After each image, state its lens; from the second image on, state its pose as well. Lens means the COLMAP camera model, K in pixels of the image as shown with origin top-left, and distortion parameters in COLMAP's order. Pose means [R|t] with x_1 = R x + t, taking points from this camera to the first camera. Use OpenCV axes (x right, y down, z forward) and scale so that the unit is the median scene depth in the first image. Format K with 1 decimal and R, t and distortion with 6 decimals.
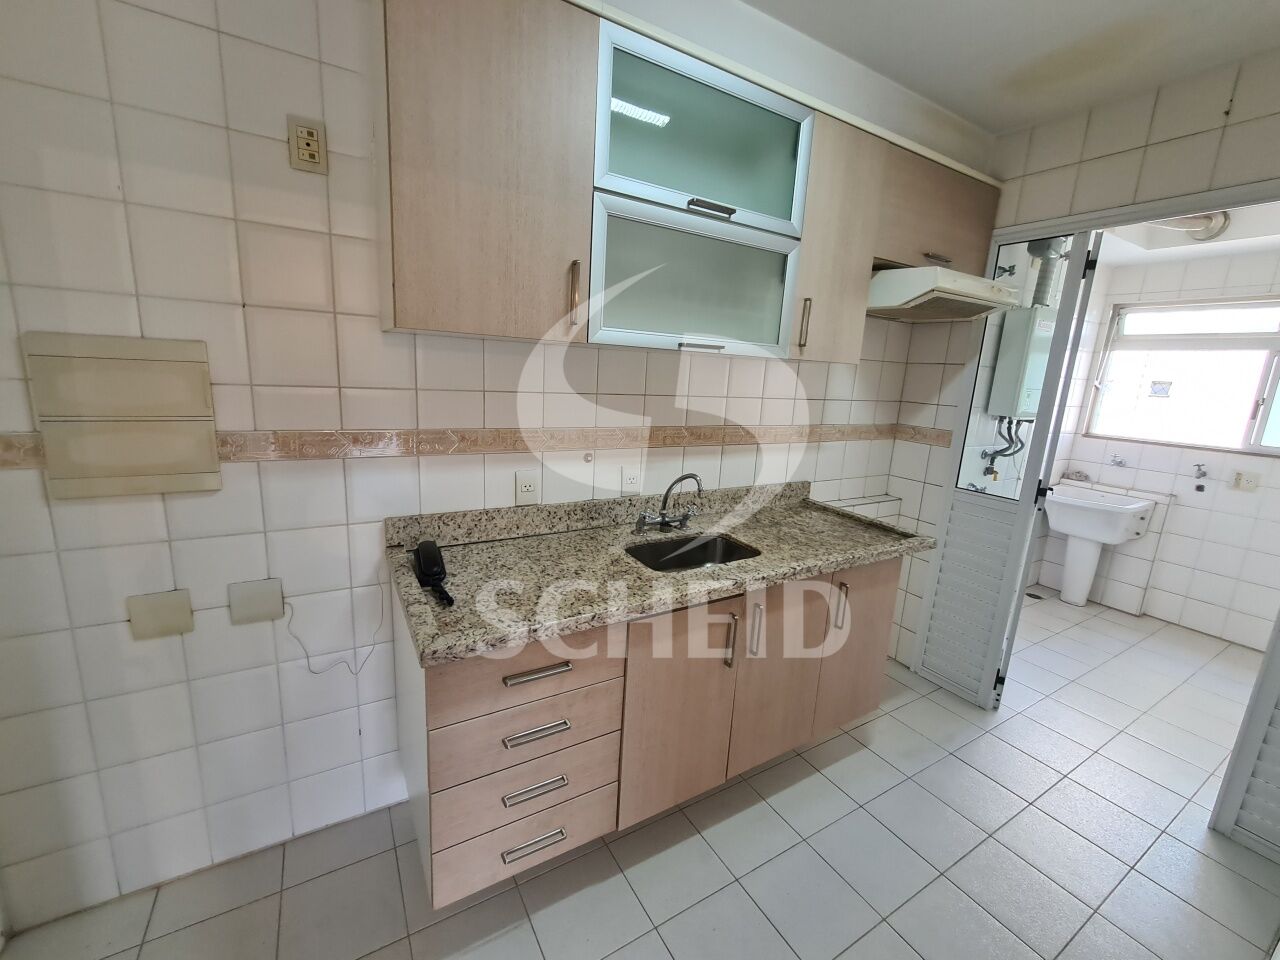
lens RADIAL K [[524.5, 0, 639.1], [0, 524.5, 475.7], [0, 0, 1]] dist [-0.001191, 0.000156]
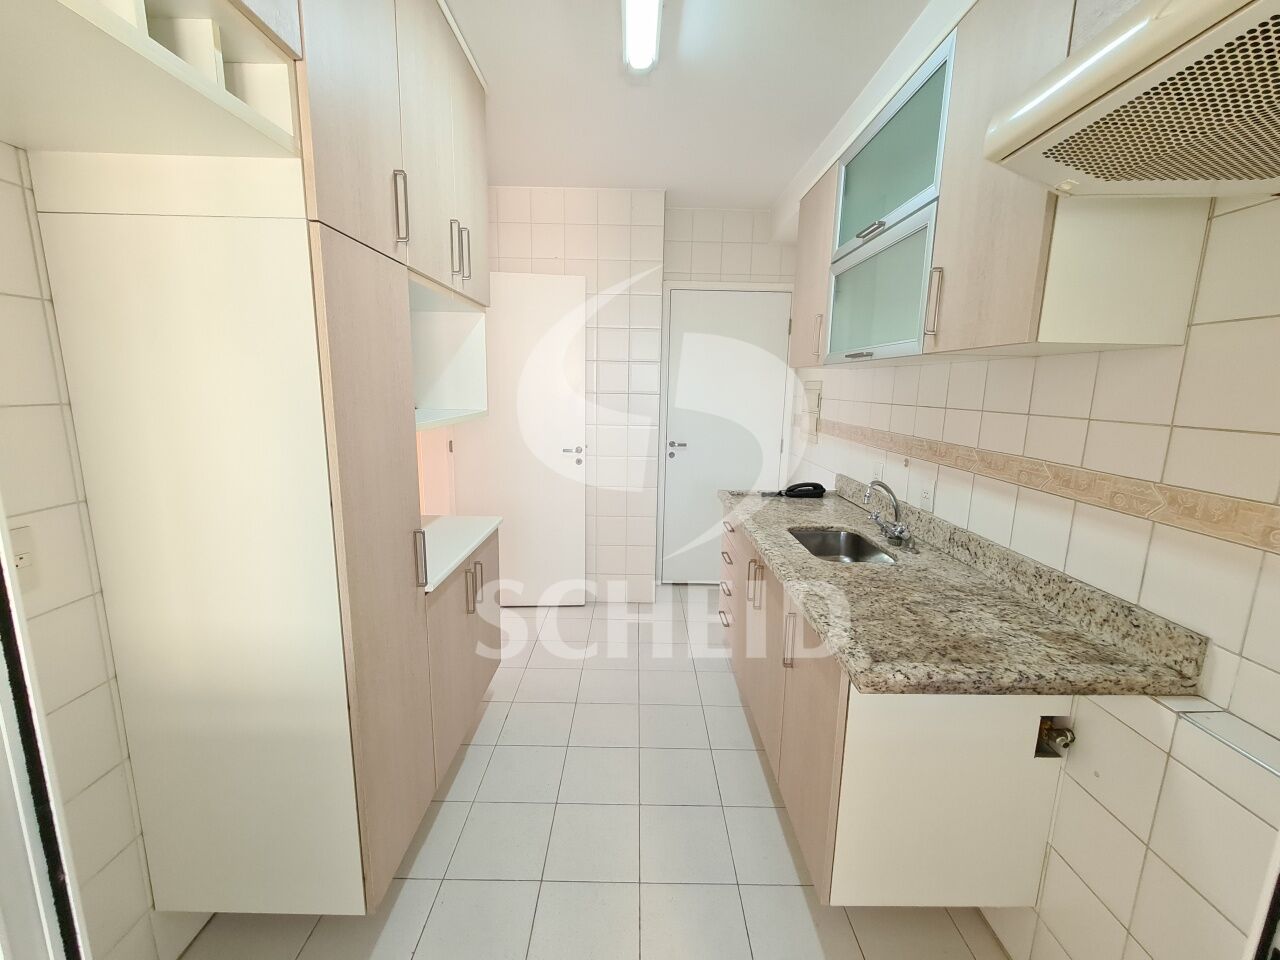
lens RADIAL K [[524.5, 0, 635.5], [0, 524.5, 478.1], [0, 0, 1]] dist [-0.001191, 0.000156]
pose [[-0.513135, 0.090325, -0.853542, 0.658912], [-0.217161, 0.948429, 0.230920, -0.077055], [0.830381, 0.303849, -0.467057, 0.600496]]
